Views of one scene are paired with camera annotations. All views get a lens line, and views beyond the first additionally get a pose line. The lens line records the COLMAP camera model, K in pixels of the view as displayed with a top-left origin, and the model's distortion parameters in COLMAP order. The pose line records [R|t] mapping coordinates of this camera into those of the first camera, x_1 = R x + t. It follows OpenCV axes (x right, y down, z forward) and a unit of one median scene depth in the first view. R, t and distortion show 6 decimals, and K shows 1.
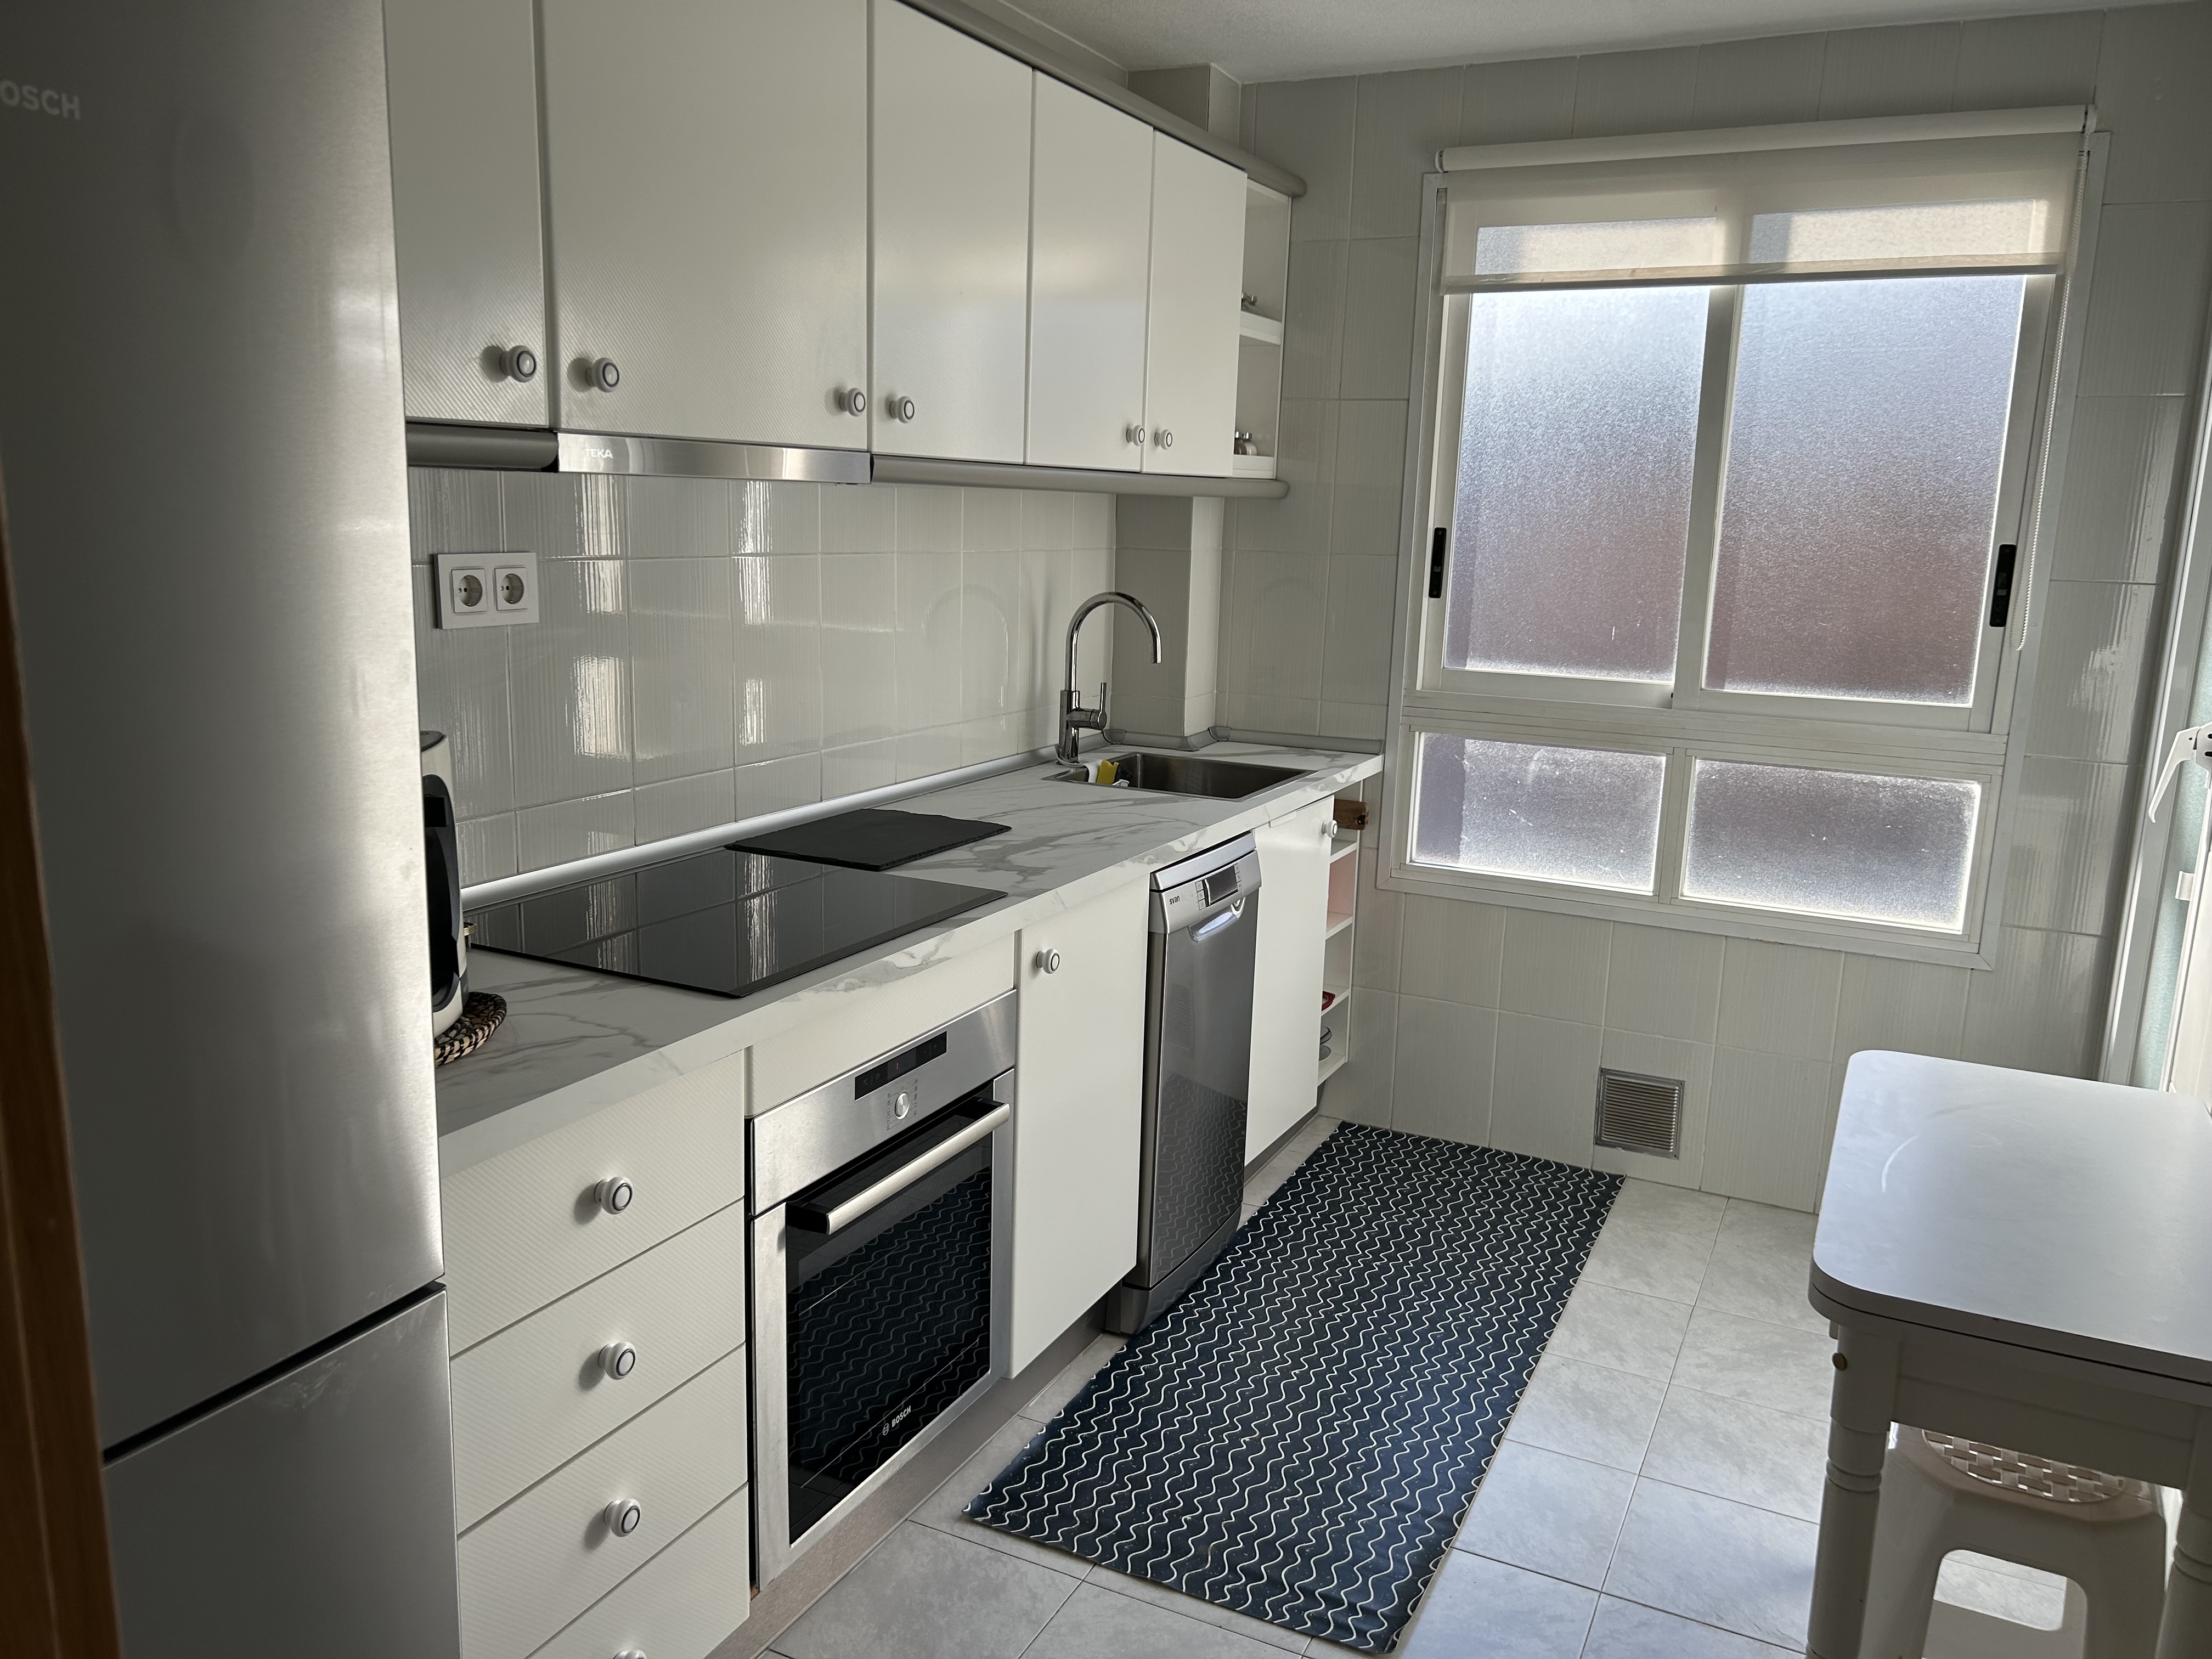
lens RADIAL K [[1664.9, 0, 1106.4], [0, 1664.9, 830.9], [0, 0, 1]] dist [0.040168, -0.048458]
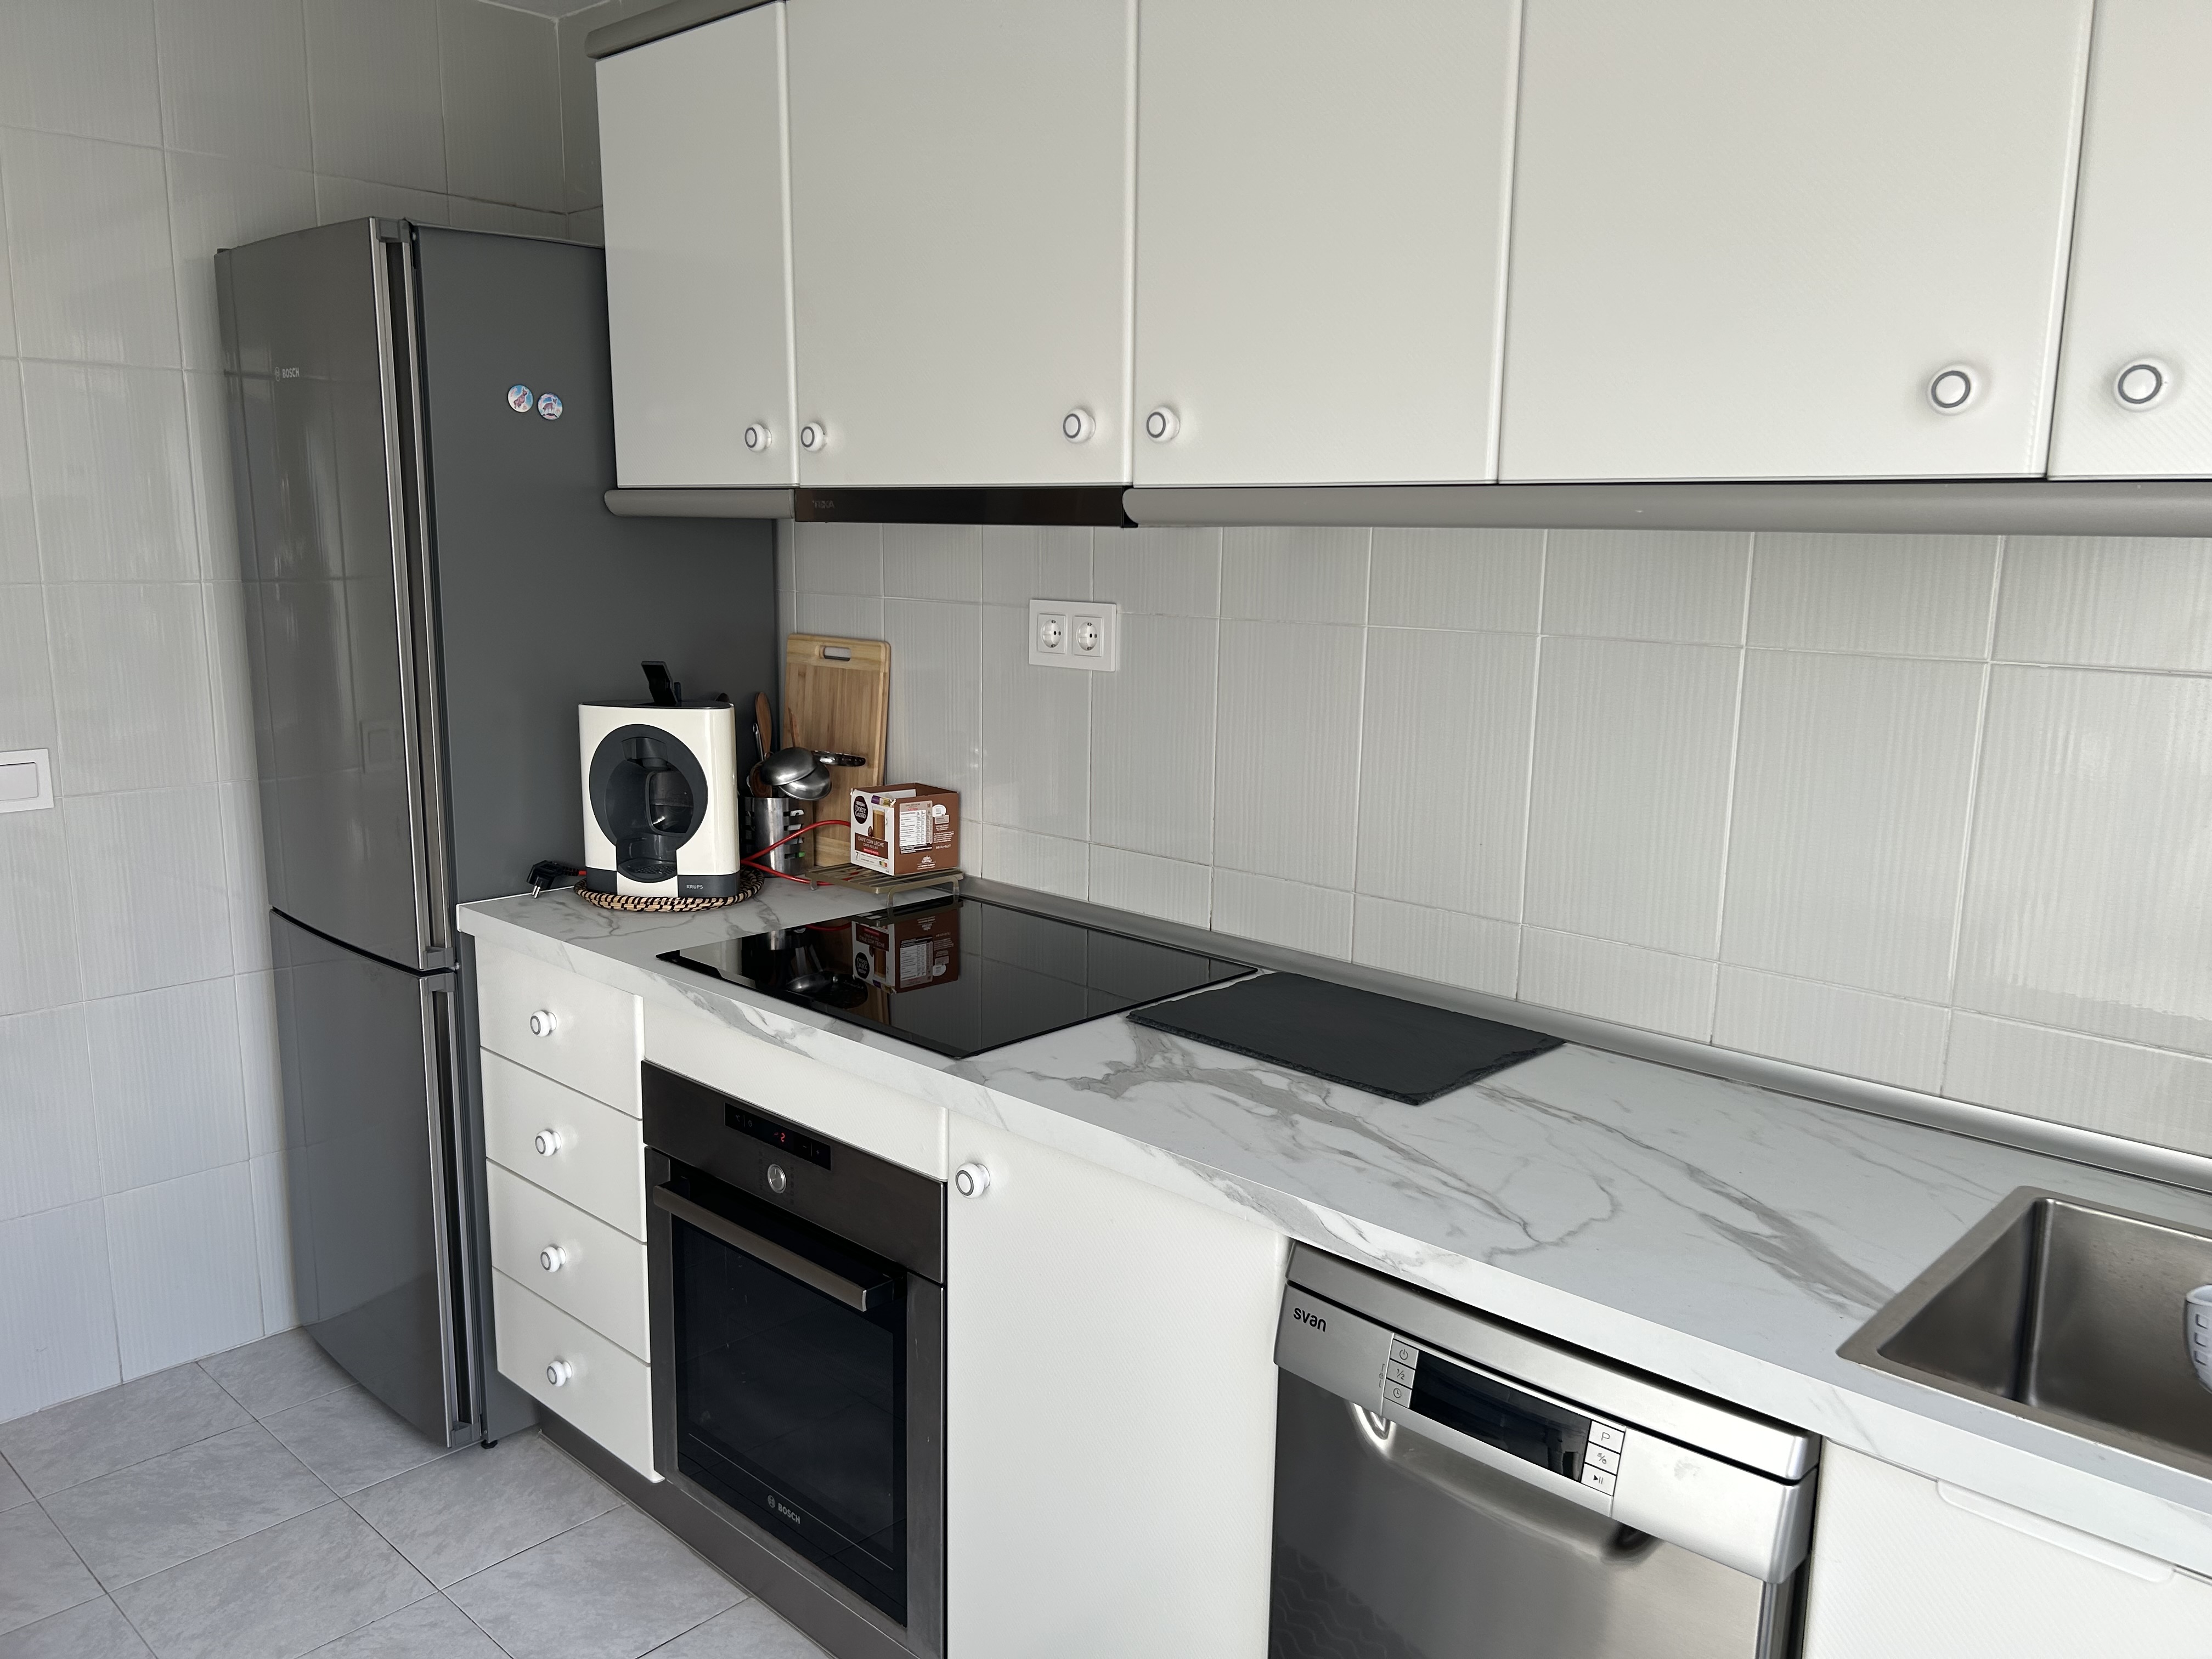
lens RADIAL K [[1664.9, 0, 1105.0], [0, 1664.9, 831.6], [0, 0, 1]] dist [0.040168, -0.048458]
pose [[-0.285377, 0.134020, -0.948999, 0.683070], [-0.214770, 0.956051, 0.199600, -0.246911], [0.934042, 0.260778, -0.244052, 1.342973]]
